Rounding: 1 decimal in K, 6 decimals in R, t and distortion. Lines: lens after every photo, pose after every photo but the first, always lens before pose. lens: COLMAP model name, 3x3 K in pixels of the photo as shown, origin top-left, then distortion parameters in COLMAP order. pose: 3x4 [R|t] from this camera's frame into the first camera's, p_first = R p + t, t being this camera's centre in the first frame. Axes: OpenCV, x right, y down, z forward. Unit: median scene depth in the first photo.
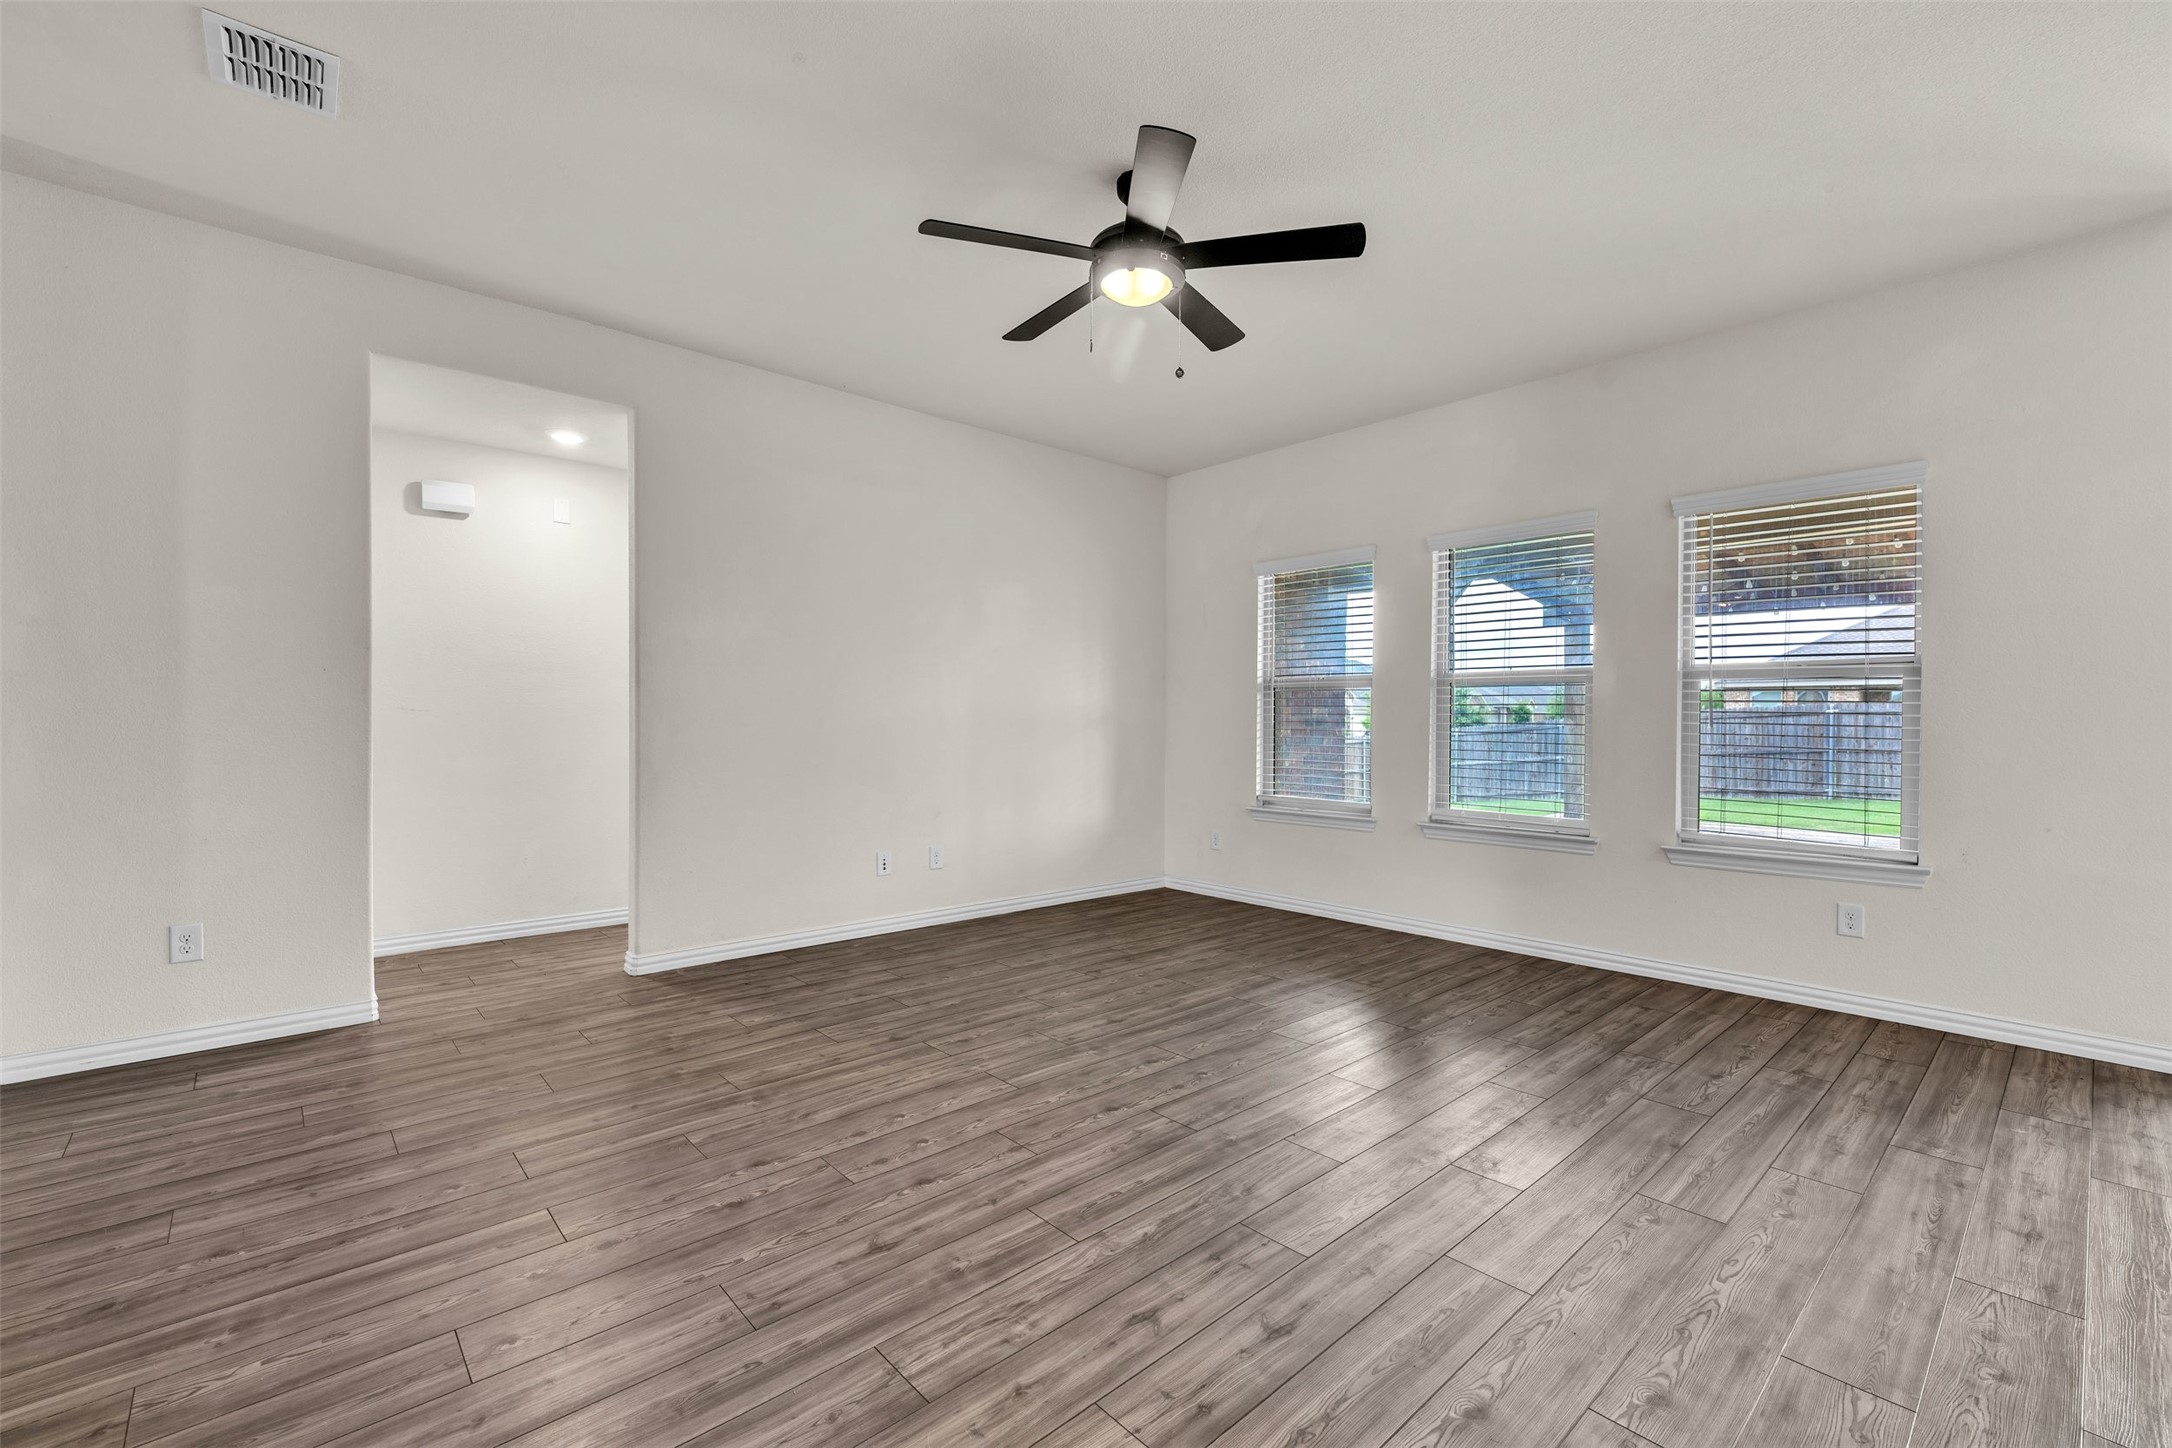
lens RADIAL K [[929.7, 0, 1065.8], [0, 929.7, 727.5], [0, 0, 1]] dist [-0.001144, -0.000027]
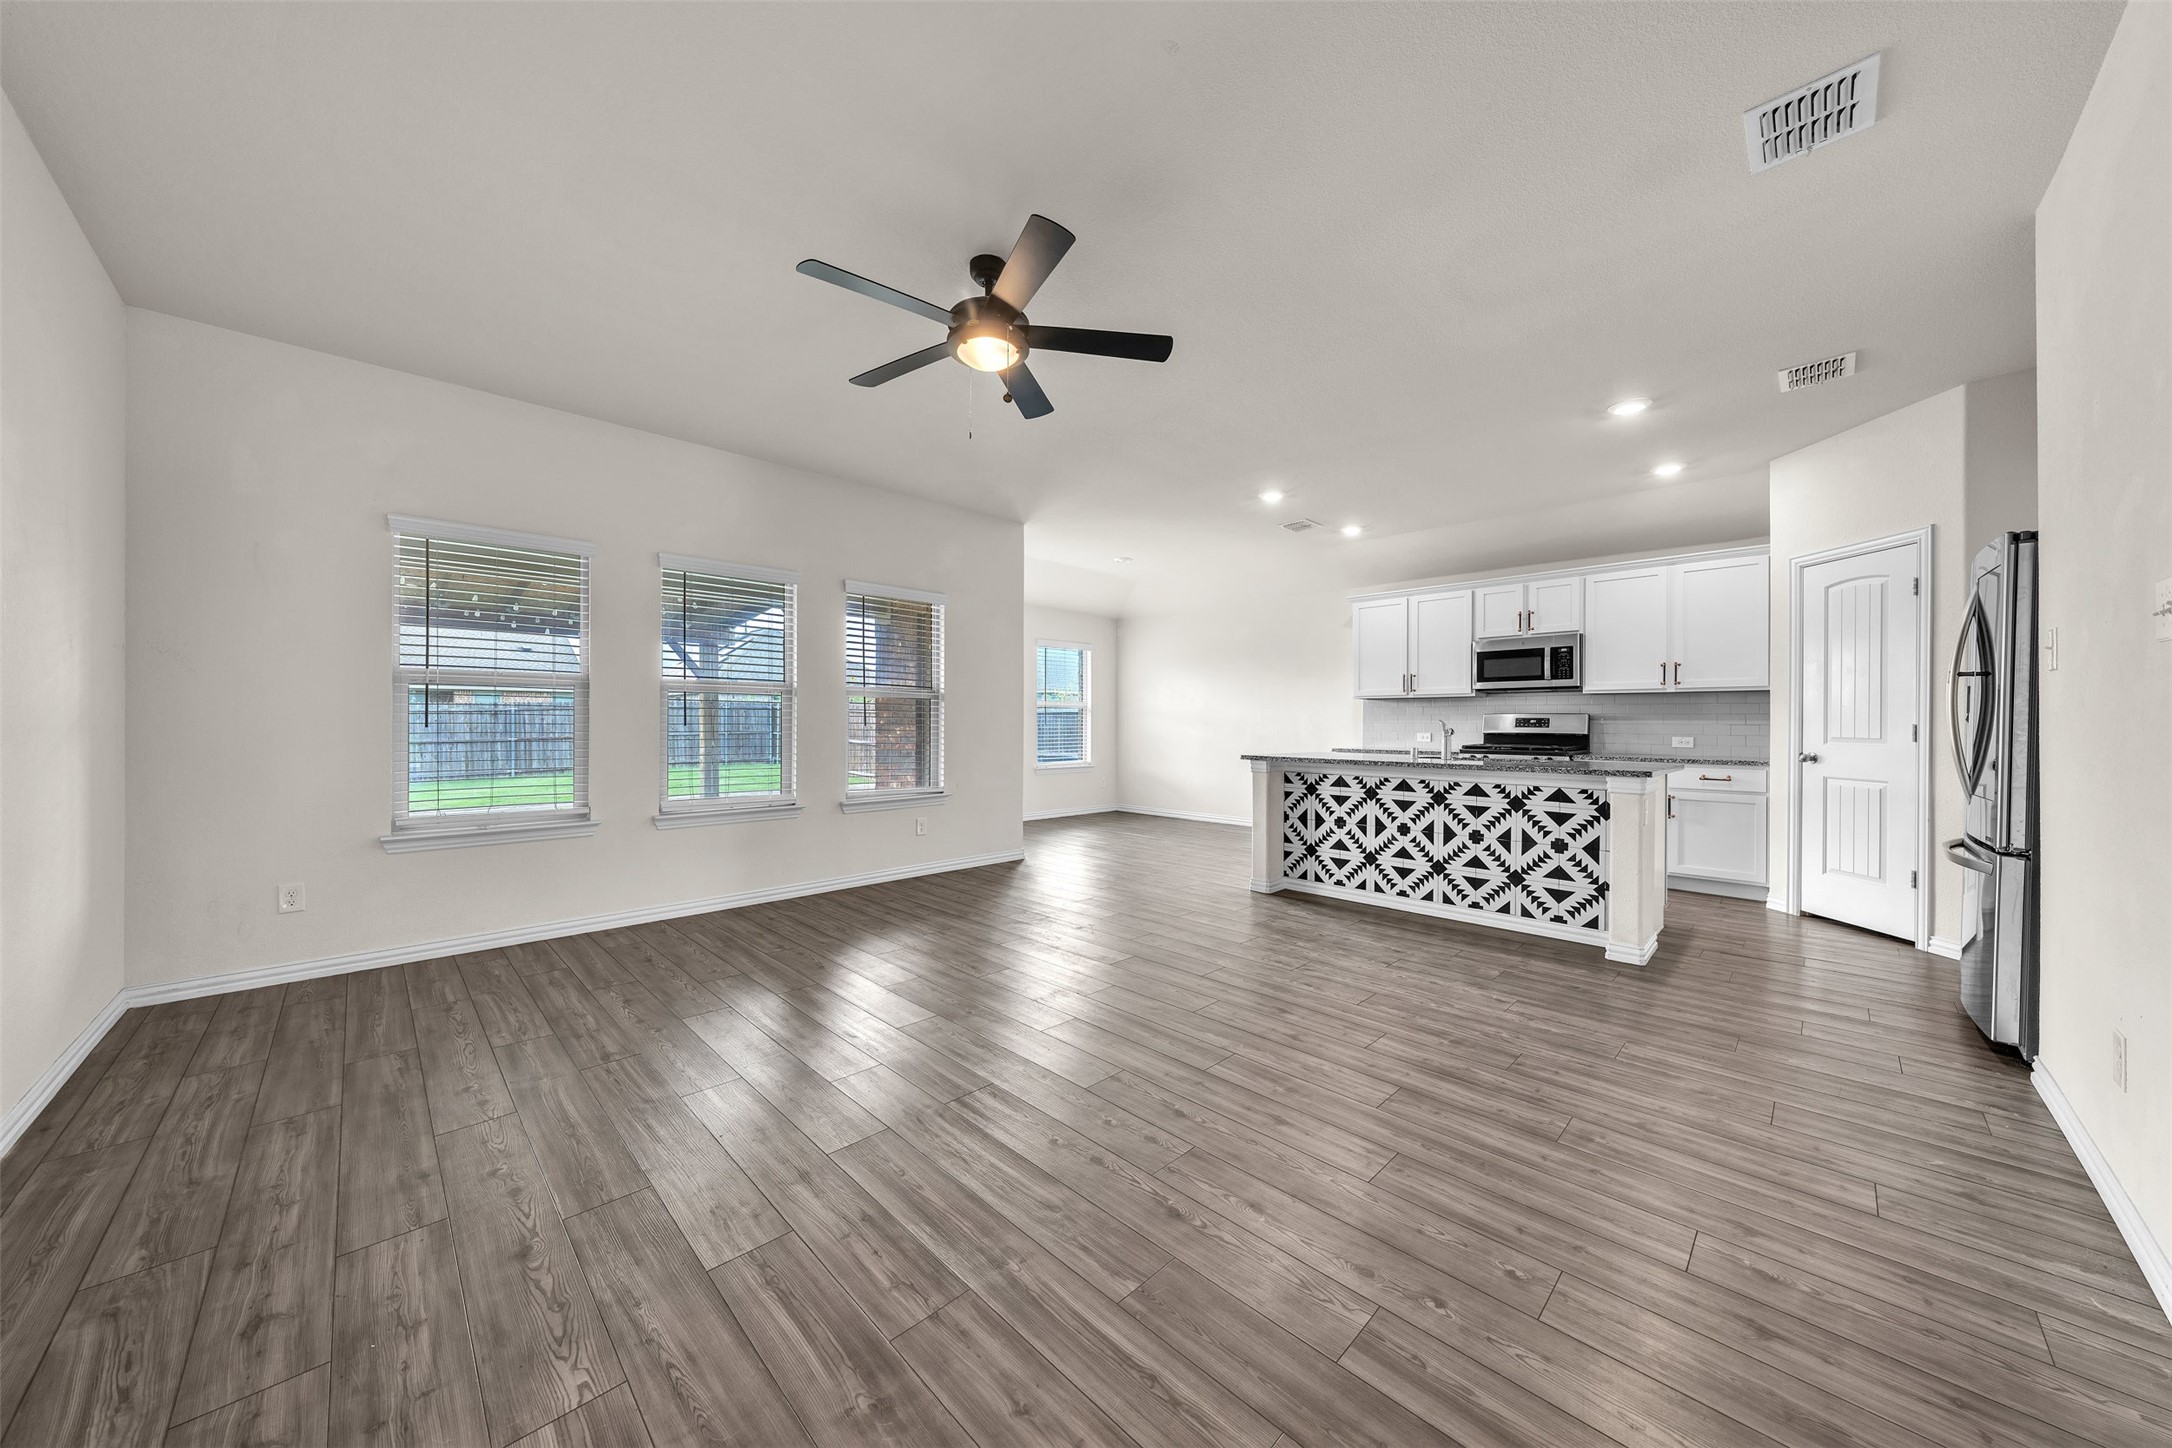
lens RADIAL K [[727.3, 0, 1089.6], [0, 727.3, 724.0], [0, 0, 1]] dist [-0.005281, -0.000038]
pose [[-0.056432, -0.008908, 0.998367, -0.606377], [0.005120, 0.999944, 0.009211, -0.016515], [-0.998393, 0.005632, -0.056383, 0.651321]]
